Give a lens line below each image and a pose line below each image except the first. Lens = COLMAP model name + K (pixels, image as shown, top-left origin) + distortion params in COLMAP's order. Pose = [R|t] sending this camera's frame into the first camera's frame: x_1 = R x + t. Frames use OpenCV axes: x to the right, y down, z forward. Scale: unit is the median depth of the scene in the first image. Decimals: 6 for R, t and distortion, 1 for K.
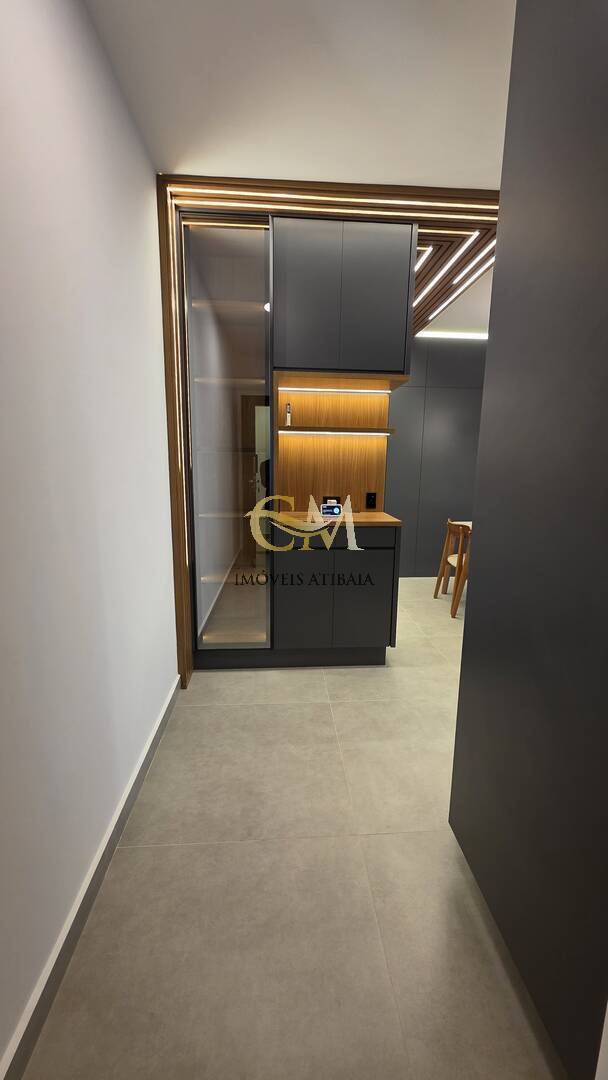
lens RADIAL K [[428.4, 0, 309.0], [0, 428.4, 537.1], [0, 0, 1]] dist [0.003400, 0.000055]
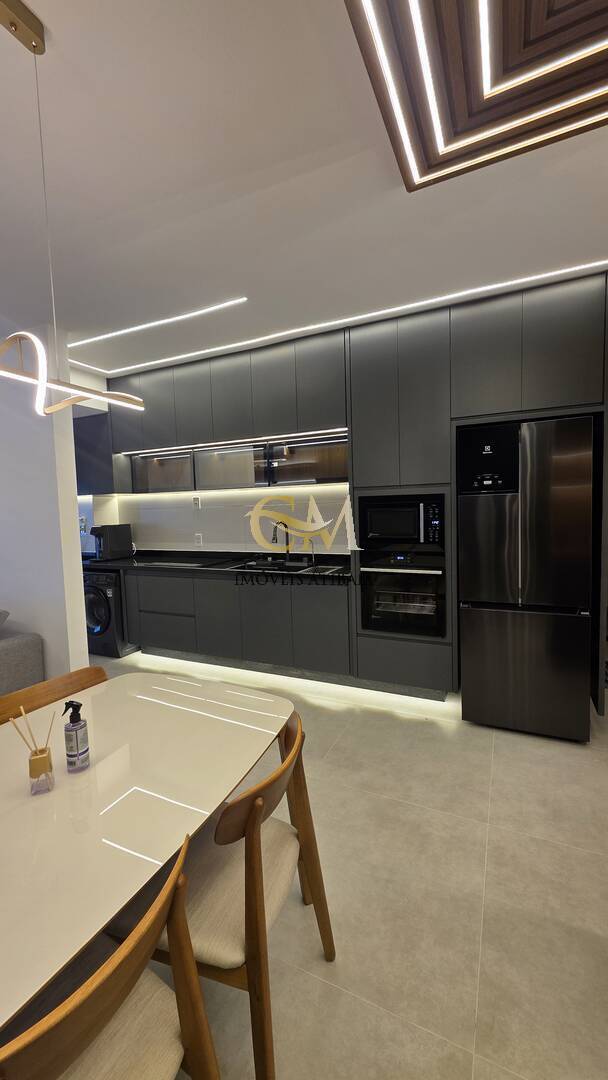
lens RADIAL K [[428.4, 0, 309.0], [0, 428.4, 537.1], [0, 0, 1]] dist [0.003400, 0.000055]
pose [[-0.868467, -0.024043, 0.495164, 0.292203], [0.102960, 0.968297, 0.227596, -0.310295], [-0.484938, 0.248642, -0.838458, 1.589920]]
